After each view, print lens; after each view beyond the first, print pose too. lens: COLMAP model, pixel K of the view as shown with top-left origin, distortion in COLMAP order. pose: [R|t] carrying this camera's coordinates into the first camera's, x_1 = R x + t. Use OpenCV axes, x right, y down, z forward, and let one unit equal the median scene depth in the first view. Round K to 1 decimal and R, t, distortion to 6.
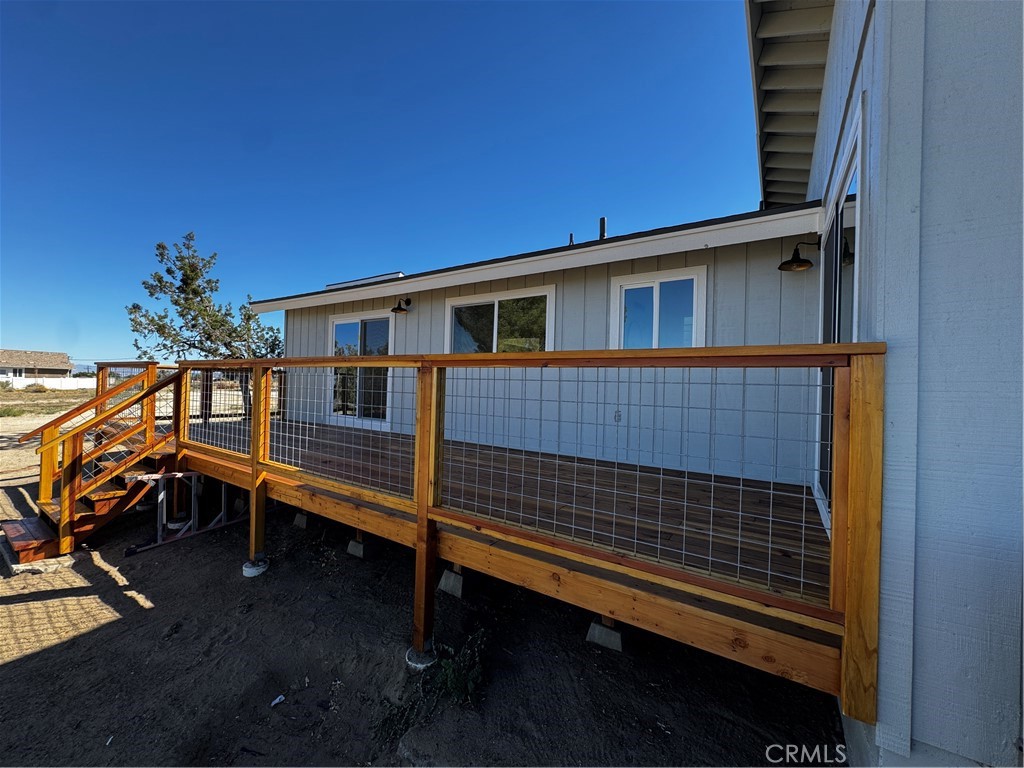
lens RADIAL K [[409.6, 0, 512.0], [0, 409.6, 384.0], [0, 0, 1]] dist [-0.003608, -0.000169]
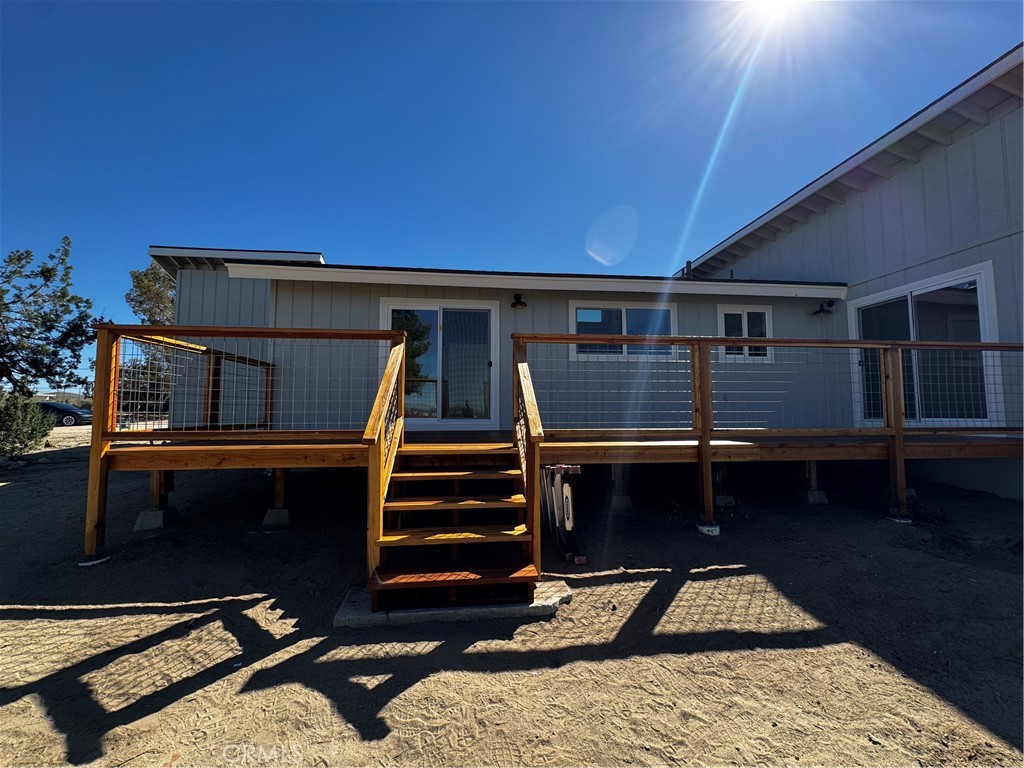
lens RADIAL K [[409.6, 0, 512.0], [0, 409.6, 384.0], [0, 0, 1]] dist [-0.003608, -0.000169]
pose [[0.769529, 0.012249, 0.638494, -1.283816], [0.027256, 0.998275, -0.052000, 0.084318], [-0.638030, 0.057418, 0.767868, 0.360765]]
